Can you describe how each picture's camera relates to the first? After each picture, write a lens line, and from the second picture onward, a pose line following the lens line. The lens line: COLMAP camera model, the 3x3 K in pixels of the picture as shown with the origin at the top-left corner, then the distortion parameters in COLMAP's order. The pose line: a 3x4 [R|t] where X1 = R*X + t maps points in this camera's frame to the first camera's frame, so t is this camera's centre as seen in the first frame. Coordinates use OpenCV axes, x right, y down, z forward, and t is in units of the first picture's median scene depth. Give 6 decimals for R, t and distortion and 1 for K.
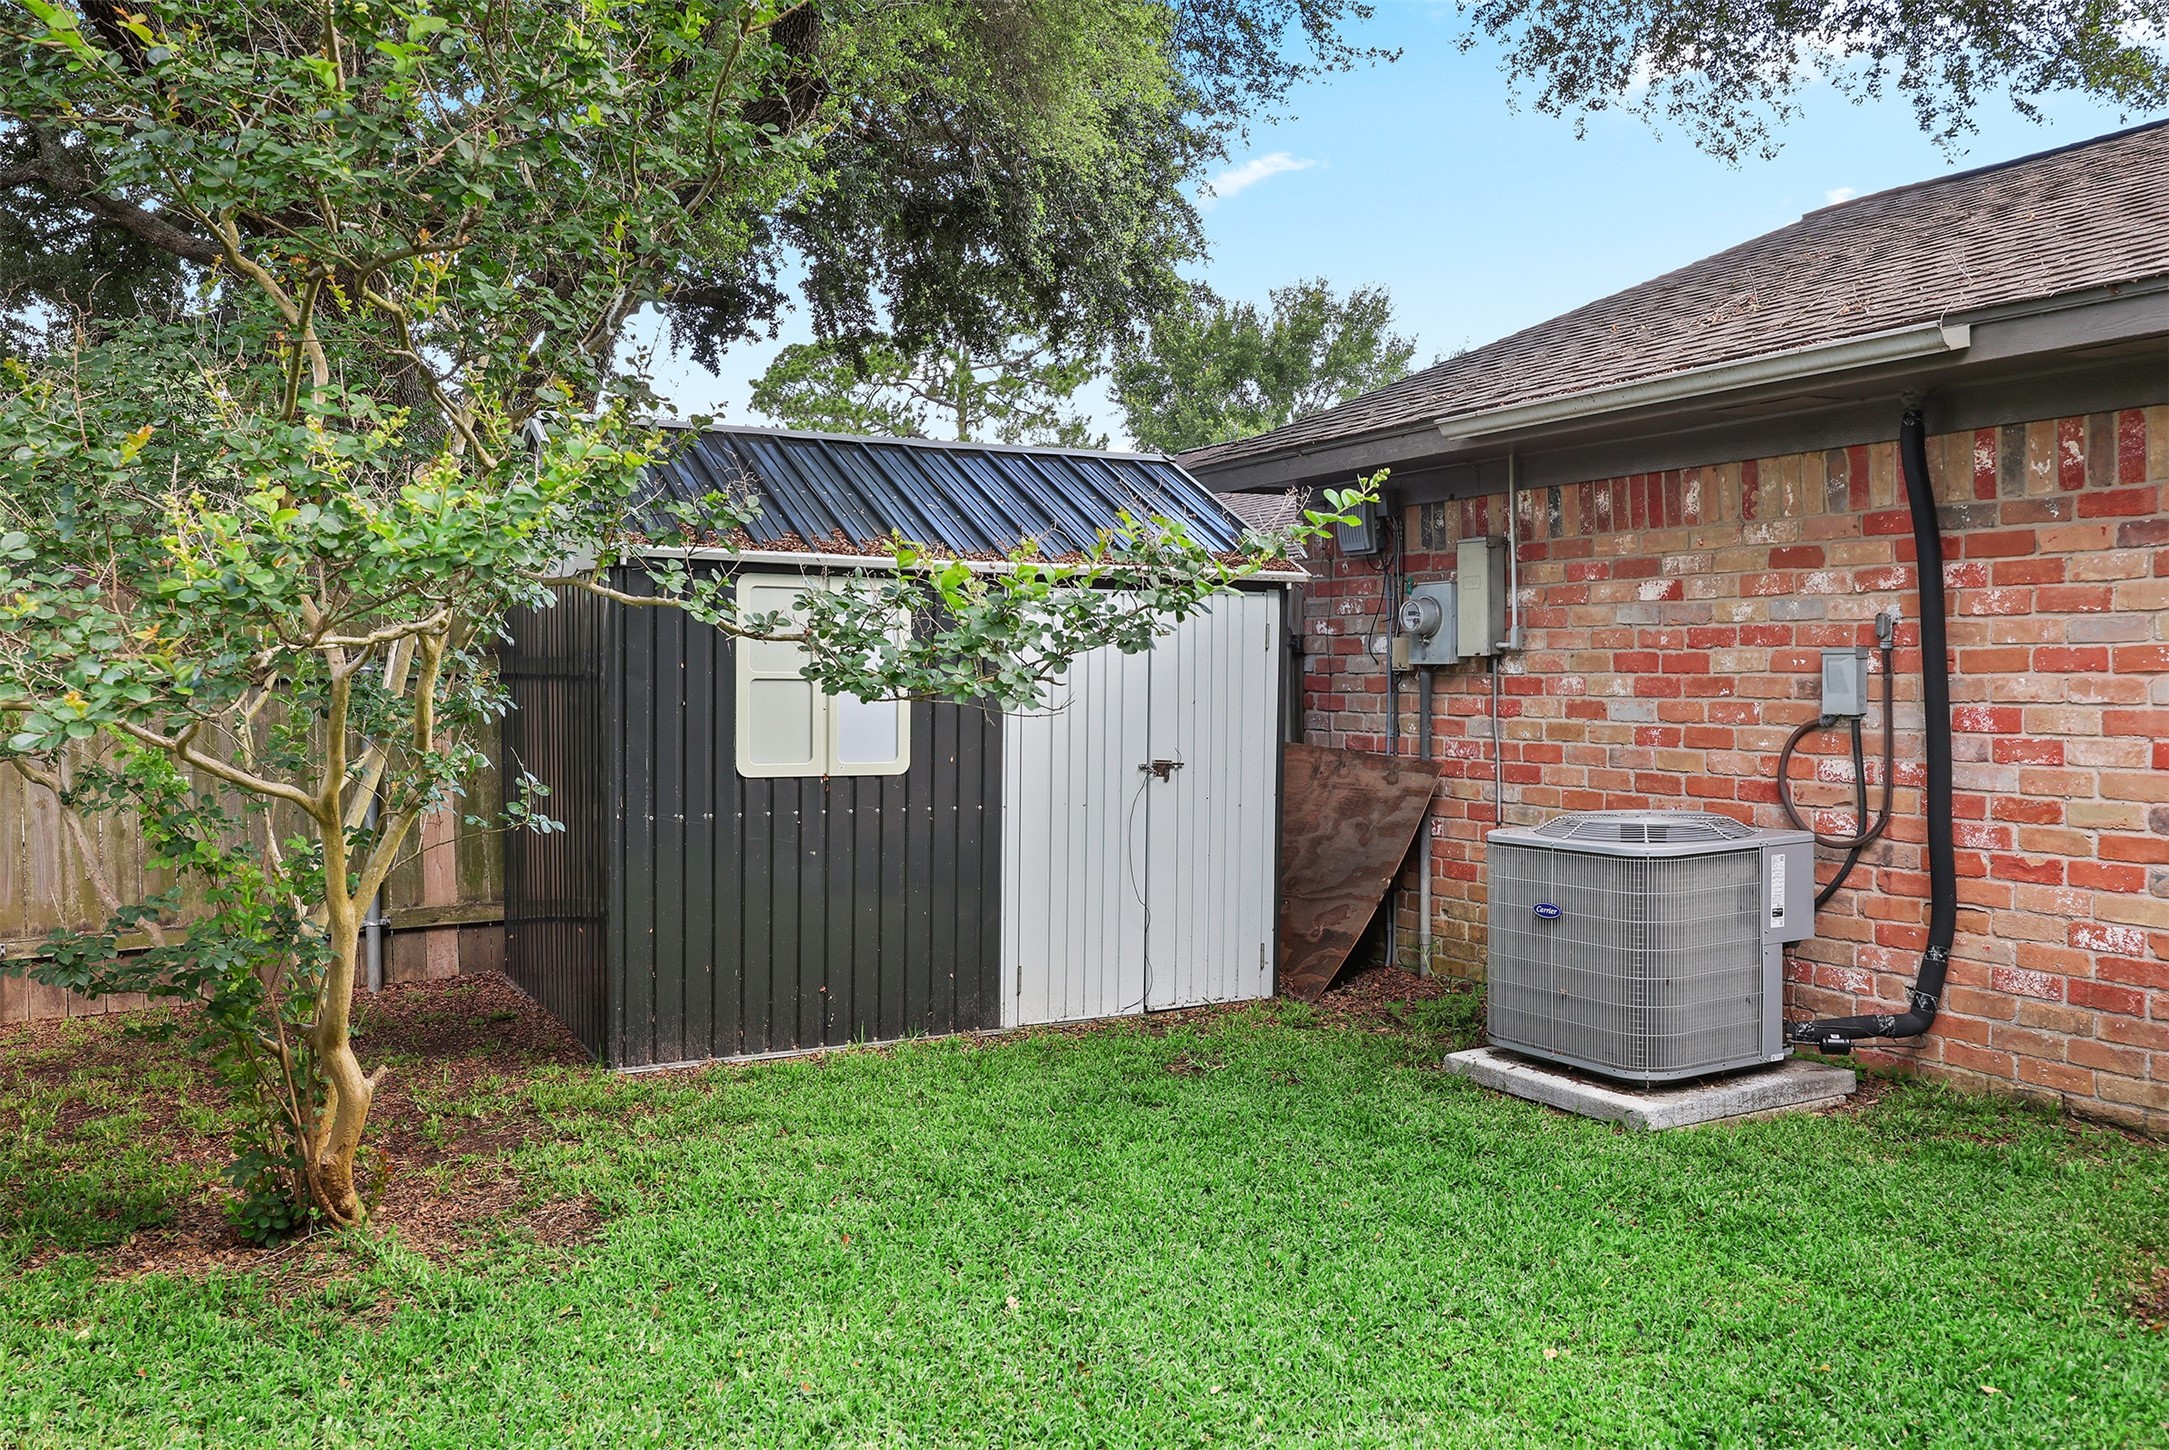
lens RADIAL K [[1821.5, 0, 1085.4], [0, 1821.5, 718.6], [0, 0, 1]] dist [0.000993, -0.000244]
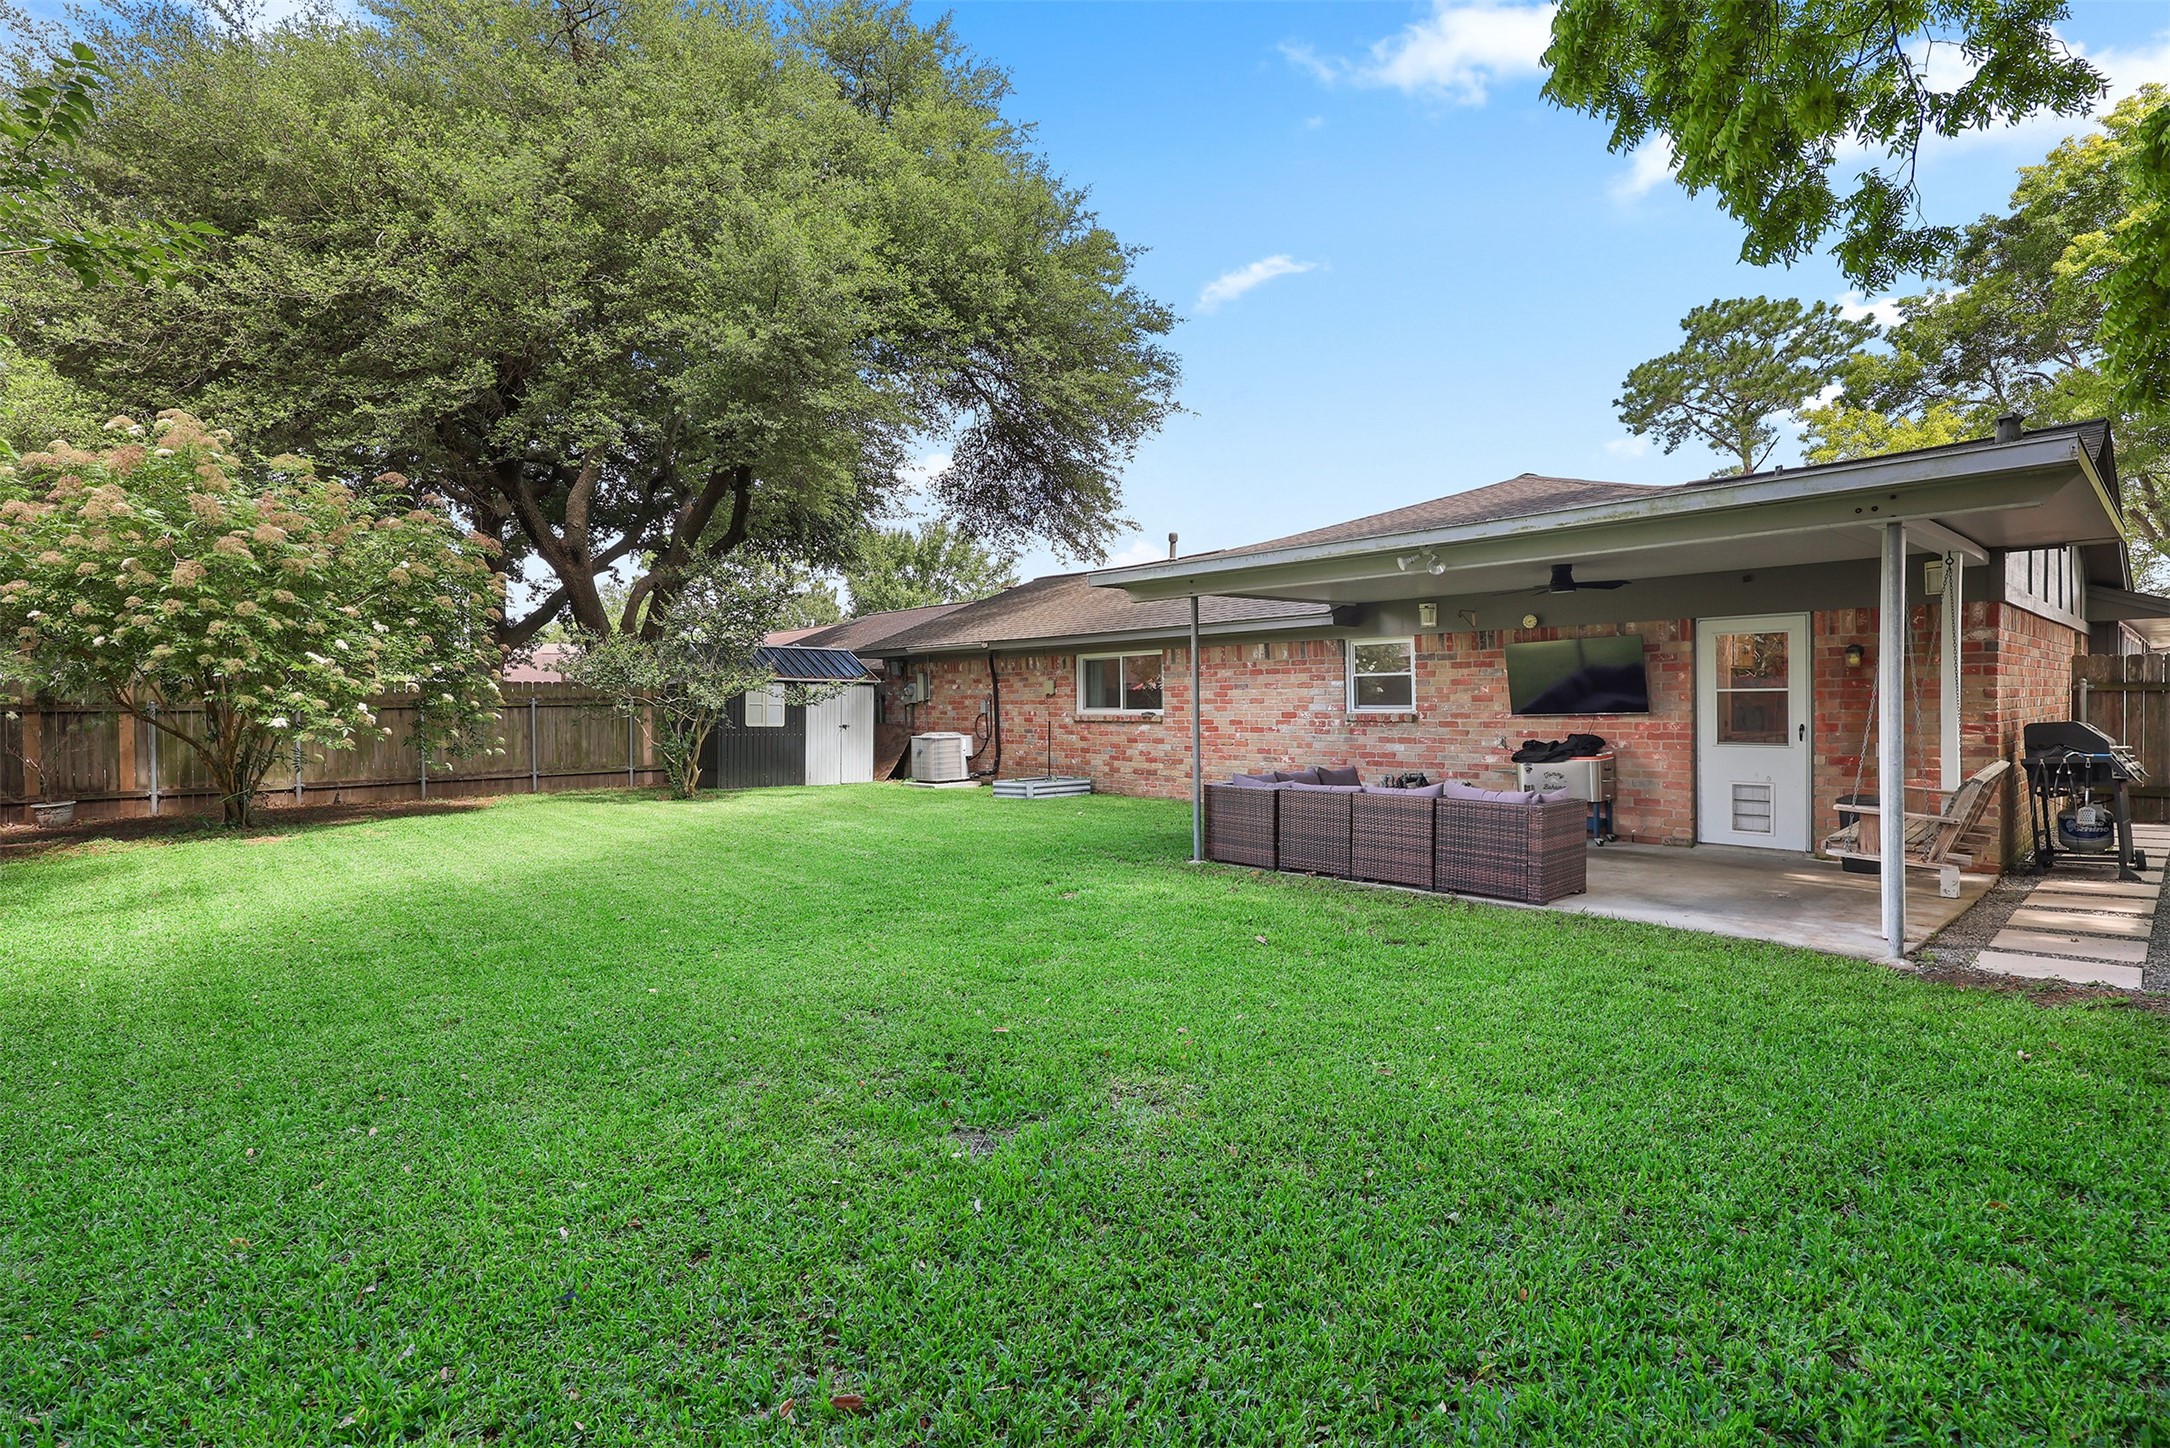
lens RADIAL K [[993.5, 0, 1079.5], [0, 993.5, 713.6], [0, 0, 1]] dist [0.010636, -0.000116]
pose [[0.968146, 0.007894, 0.250264, -0.008913], [-0.001736, 0.999690, -0.024818, 0.052874], [-0.250382, 0.023593, 0.967860, -1.348077]]
